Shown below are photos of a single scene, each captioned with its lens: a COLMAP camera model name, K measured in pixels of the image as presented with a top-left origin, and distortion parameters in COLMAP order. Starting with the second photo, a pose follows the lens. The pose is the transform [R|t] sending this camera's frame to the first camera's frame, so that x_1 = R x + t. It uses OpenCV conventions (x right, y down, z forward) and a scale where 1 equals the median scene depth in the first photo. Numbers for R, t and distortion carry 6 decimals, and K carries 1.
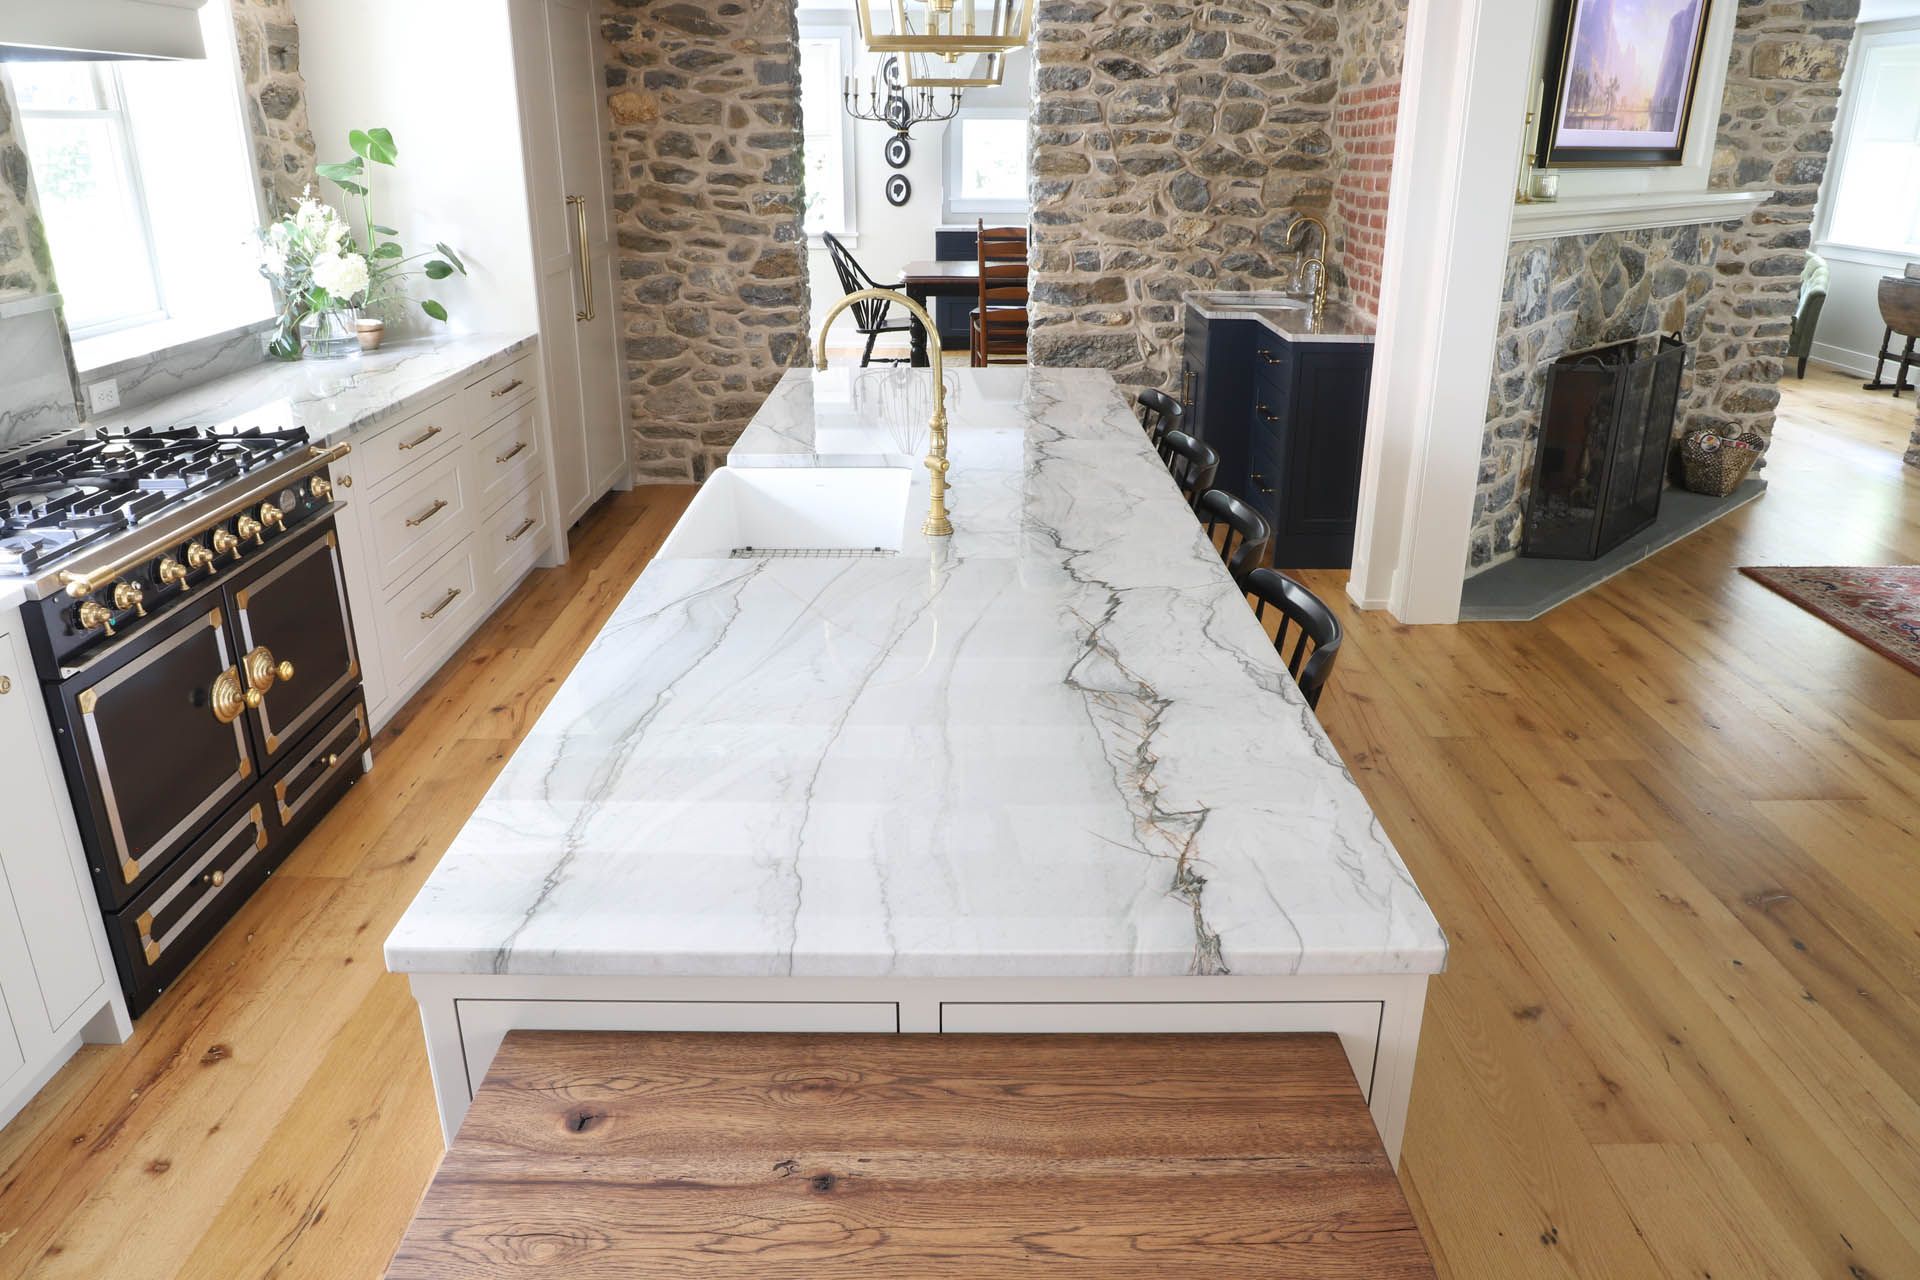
lens RADIAL K [[1340.1, 0, 960.1], [0, 1340.1, 623.3], [0, 0, 1]] dist [-0.068030, 0.039881]
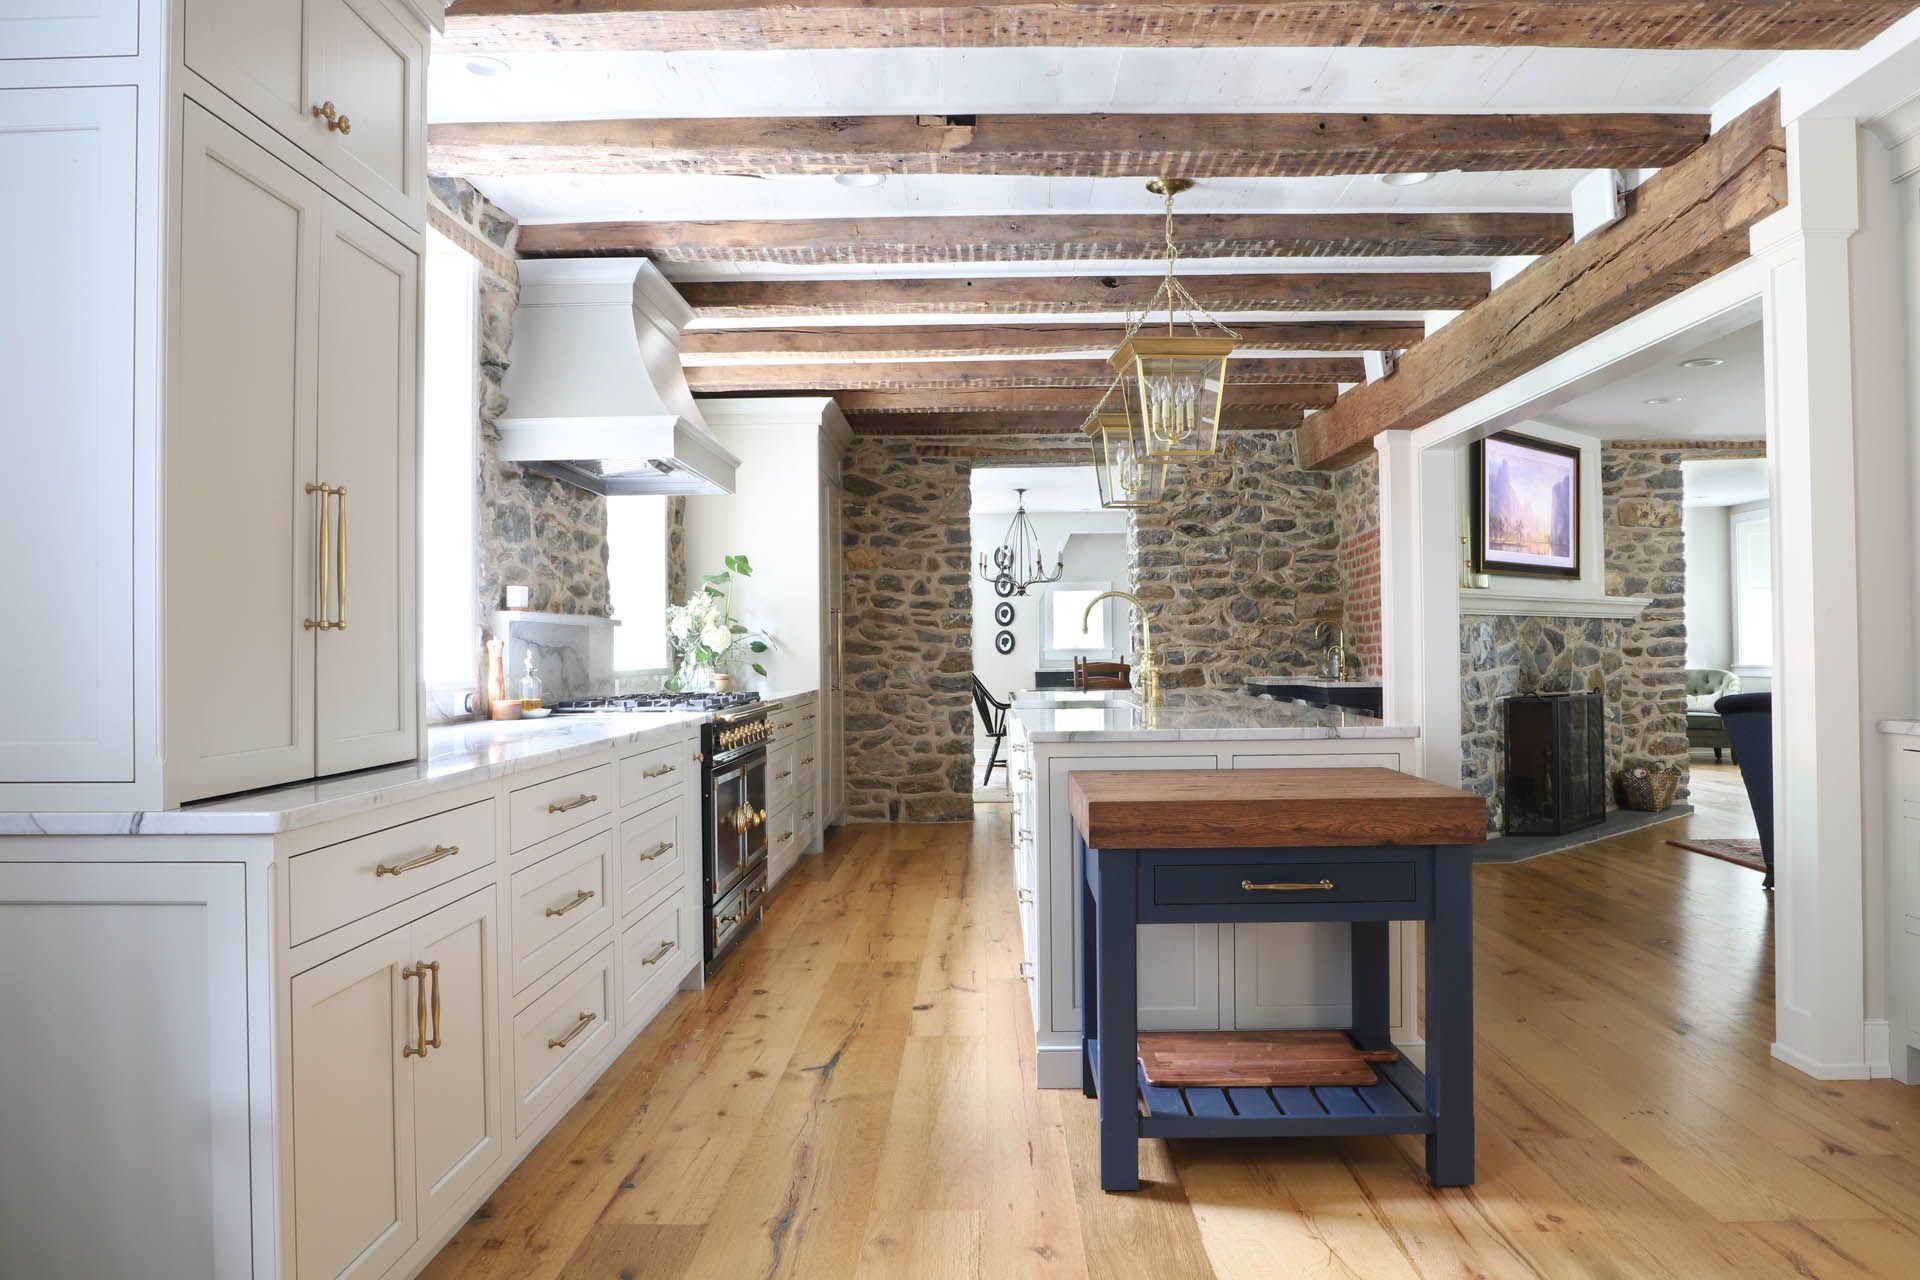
lens RADIAL K [[1340.1, 0, 956.0], [0, 1340.1, 629.8], [0, 0, 1]] dist [-0.068030, 0.039881]
pose [[0.999700, -0.013553, -0.020384, -0.112466], [0.005162, 0.930727, -0.365678, 0.227446], [0.023928, 0.365463, 0.930518, -0.352869]]
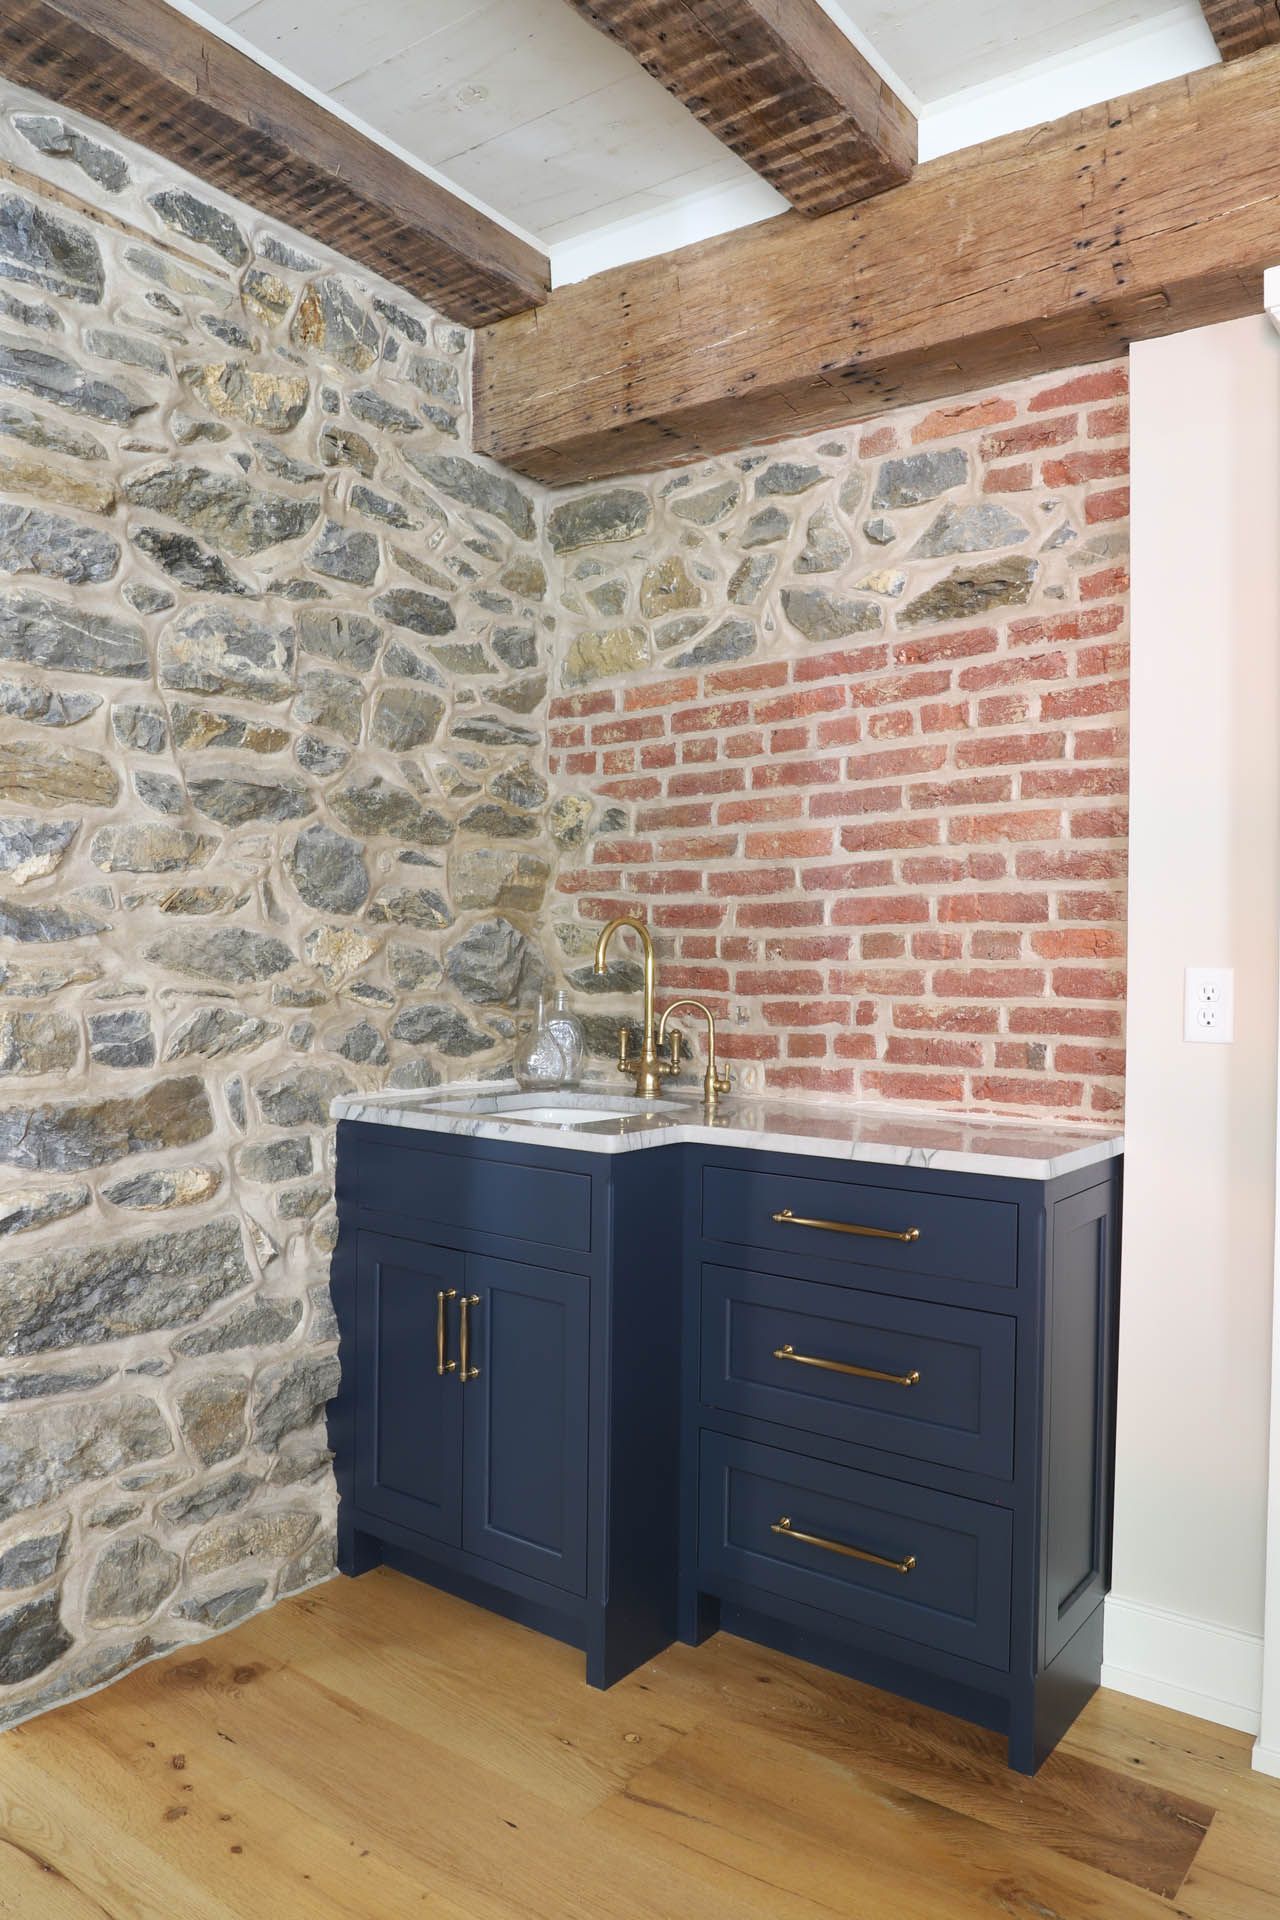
lens RADIAL K [[1340.1, 0, 635.4], [0, 1340.1, 952.9], [0, 0, 1]] dist [-0.068030, 0.039881]
pose [[0.595844, 0.004127, 0.803090, -0.114023], [0.272987, 0.939403, -0.207367, -0.186916], [-0.755280, 0.342791, 0.558611, 0.707486]]
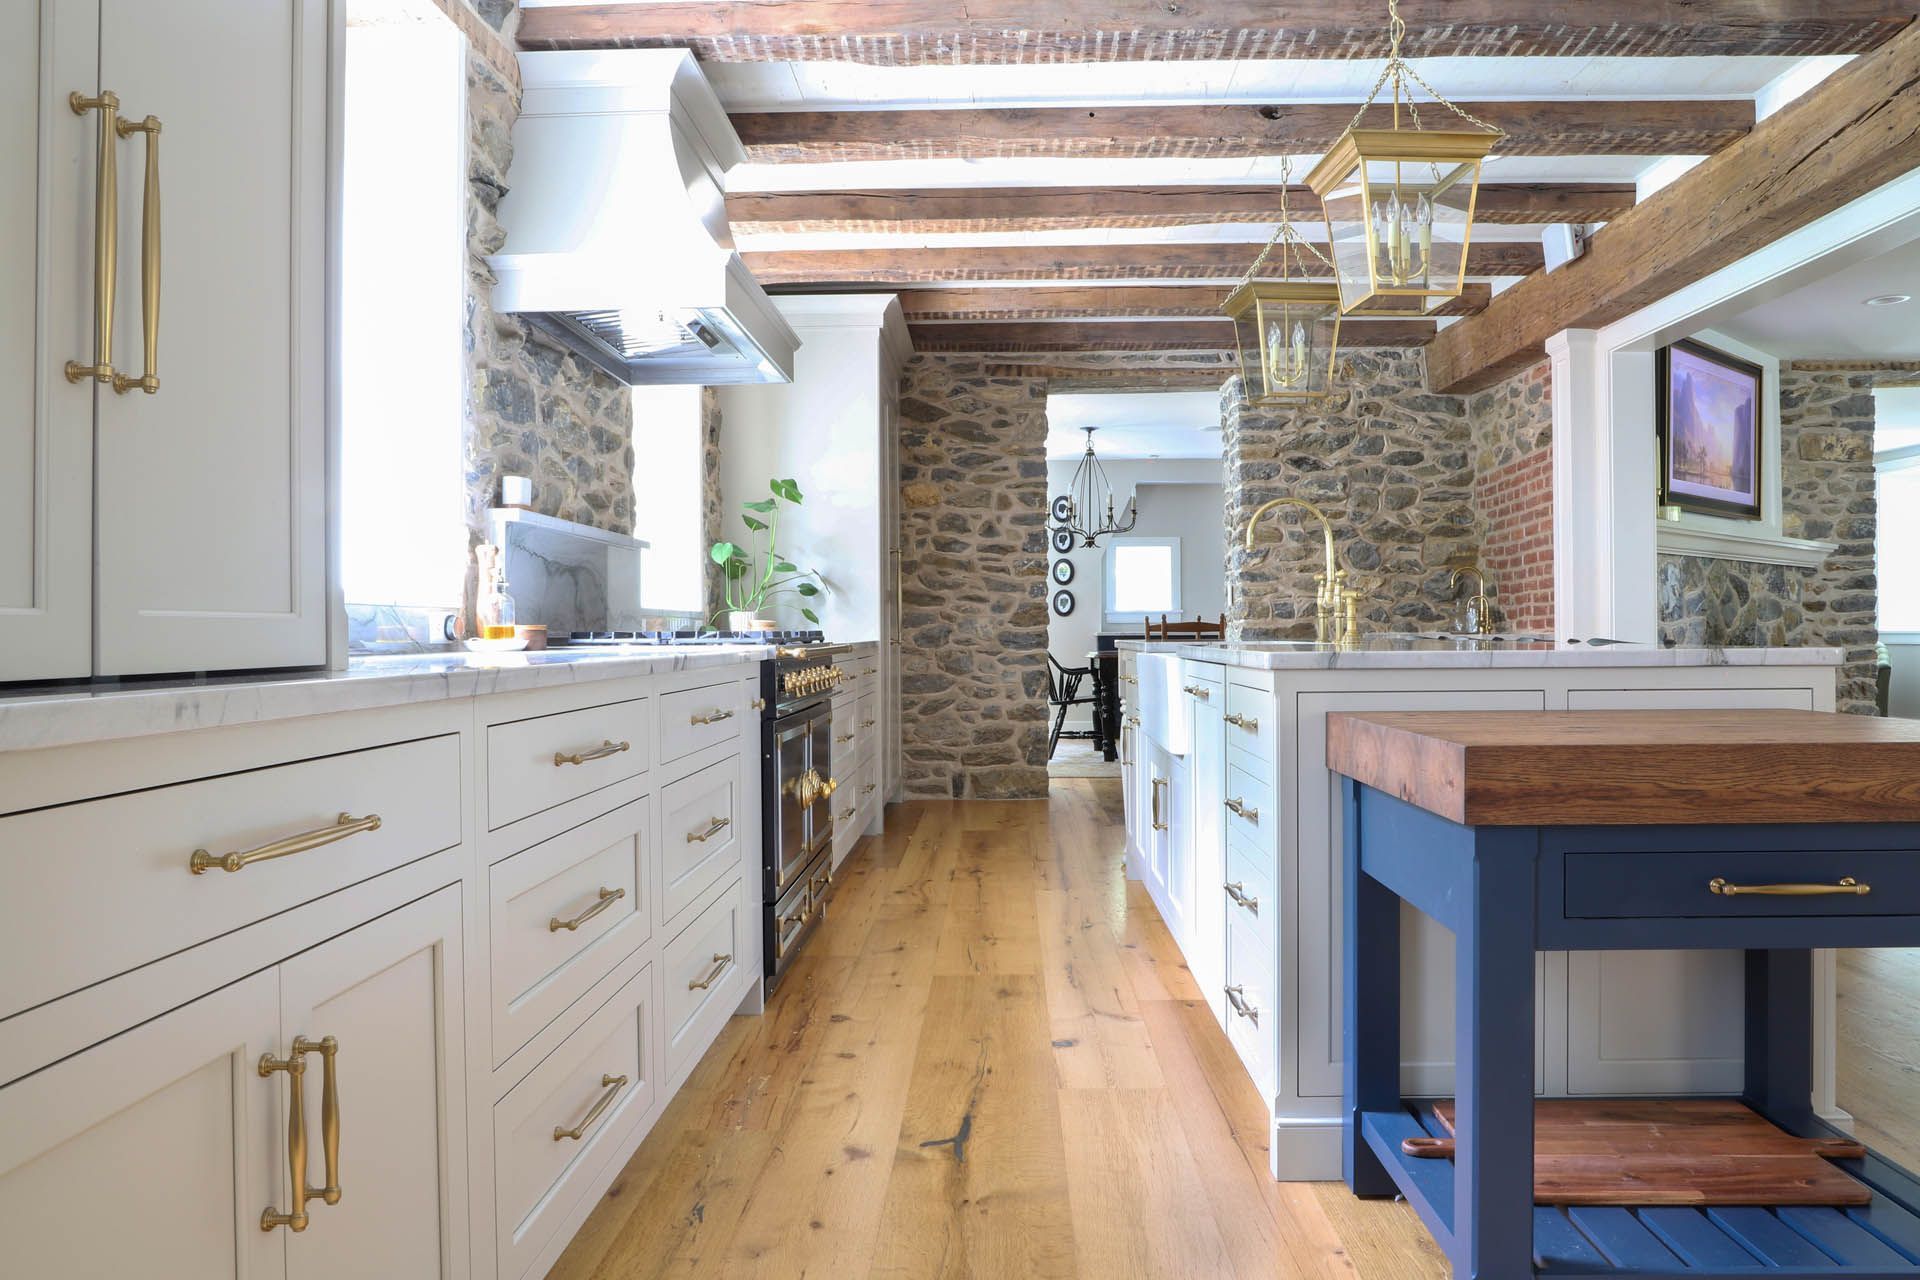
lens RADIAL K [[1340.1, 0, 948.8], [0, 1340.1, 633.0], [0, 0, 1]] dist [-0.068030, 0.039881]
pose [[0.999313, -0.009335, -0.035856, -0.174638], [-0.003862, 0.936226, -0.351378, 0.186726], [0.036849, 0.351276, 0.935547, -0.159254]]
